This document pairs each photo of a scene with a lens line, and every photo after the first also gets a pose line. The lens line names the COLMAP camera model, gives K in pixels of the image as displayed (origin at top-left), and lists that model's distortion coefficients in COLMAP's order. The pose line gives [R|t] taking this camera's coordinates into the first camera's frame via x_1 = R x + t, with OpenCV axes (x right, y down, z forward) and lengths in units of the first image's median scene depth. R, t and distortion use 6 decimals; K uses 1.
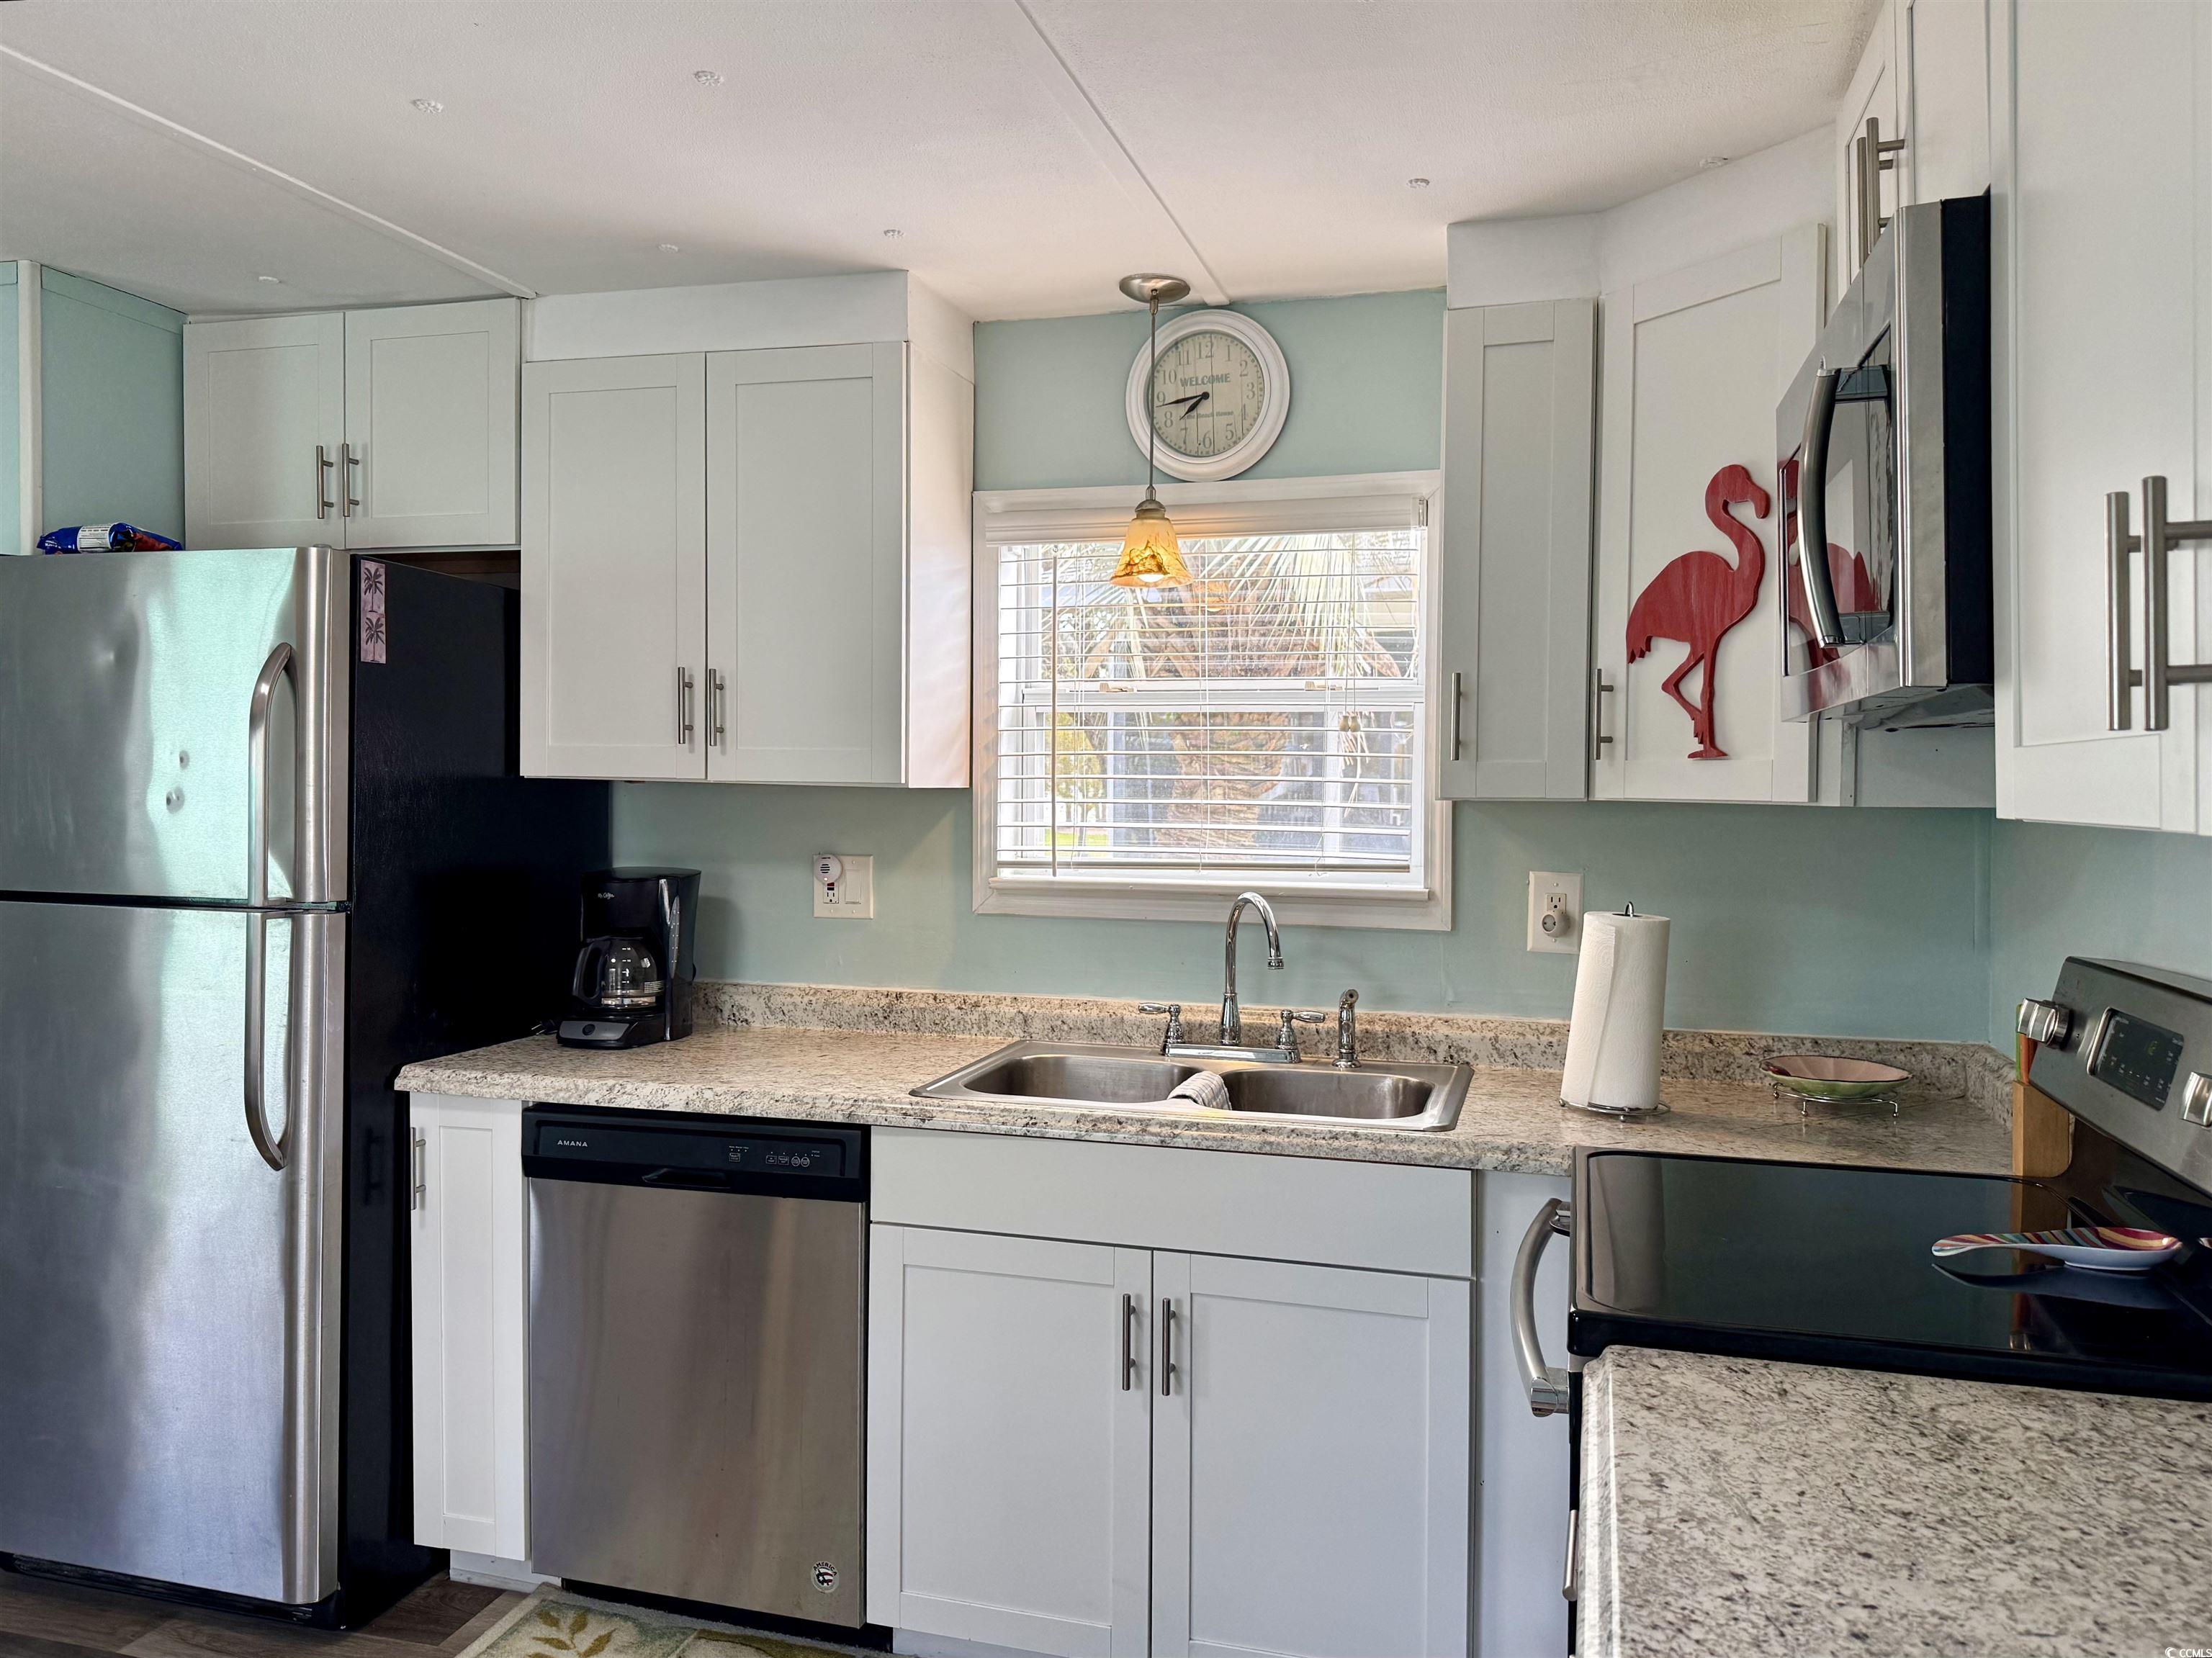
lens RADIAL K [[1601.1, 0, 1102.0], [0, 1601.1, 841.6], [0, 0, 1]] dist [0.123425, -0.178223]
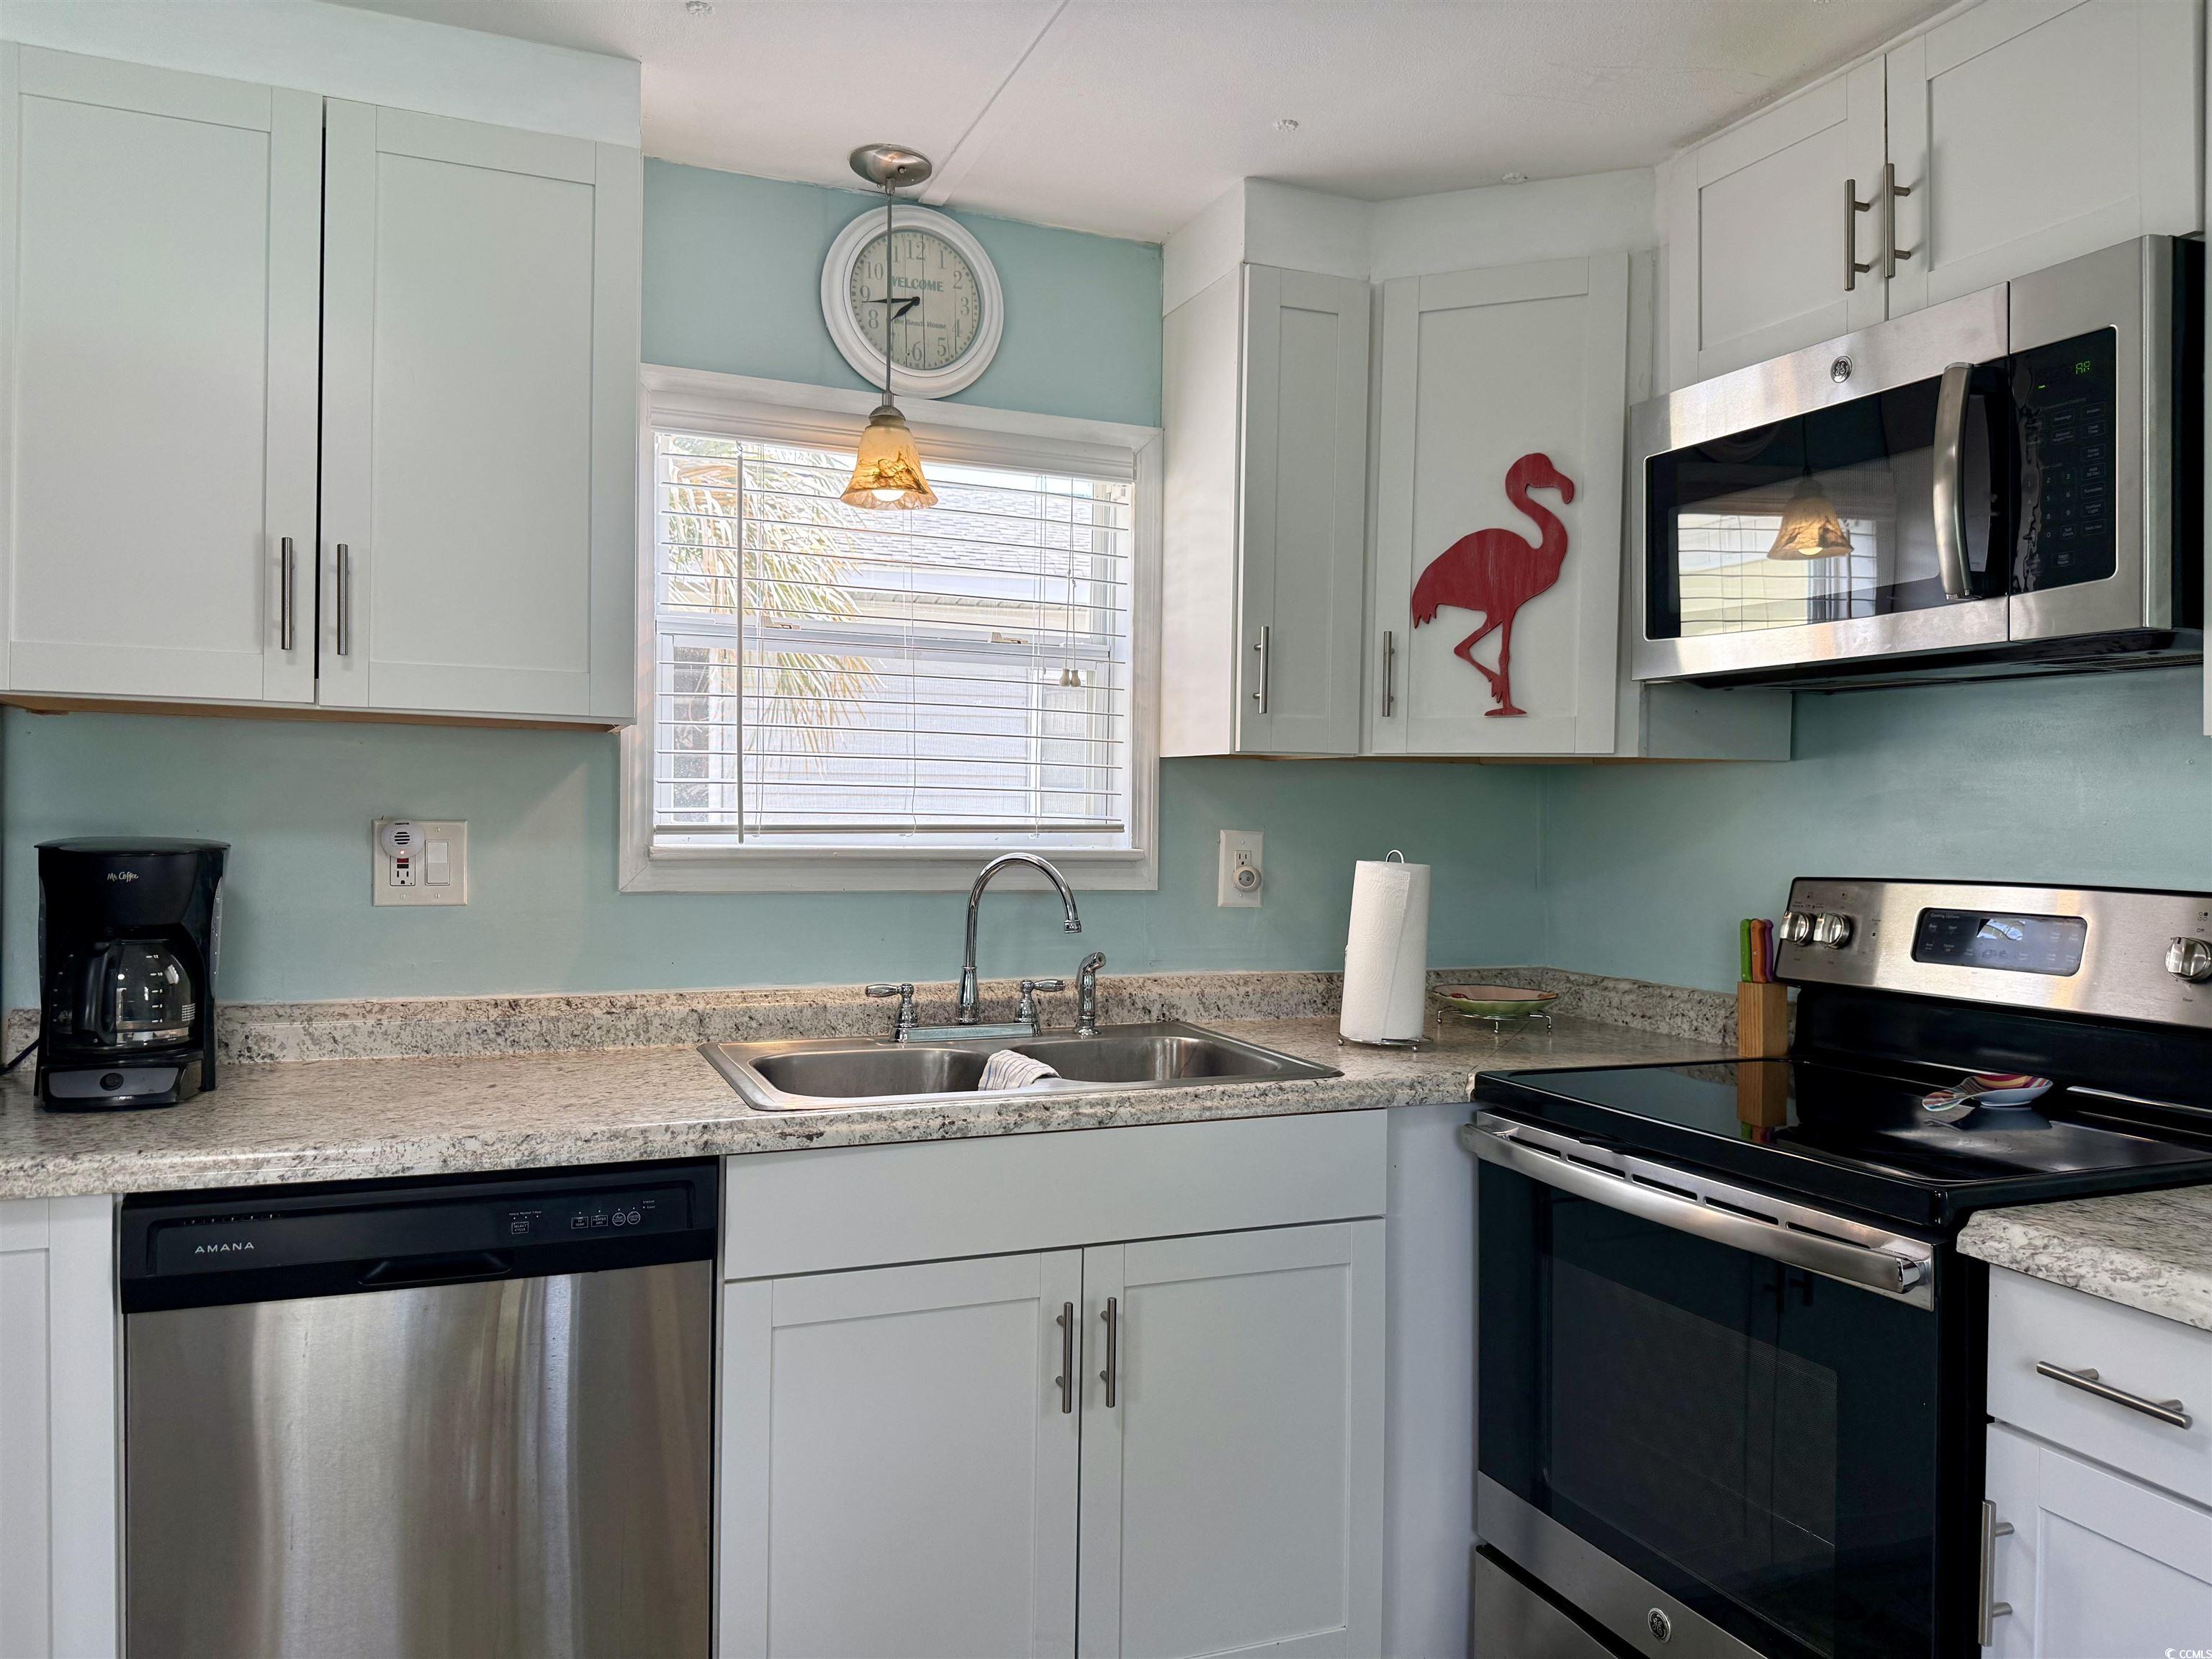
lens RADIAL K [[1541.8, 0, 1106.5], [0, 1541.8, 837.7], [0, 0, 1]] dist [0.183440, -0.373190]
pose [[0.781925, -0.006796, 0.623336, -0.412516], [0.013769, 0.999885, -0.006370, 0.028716], [-0.623221, 0.013564, 0.781928, 0.270412]]
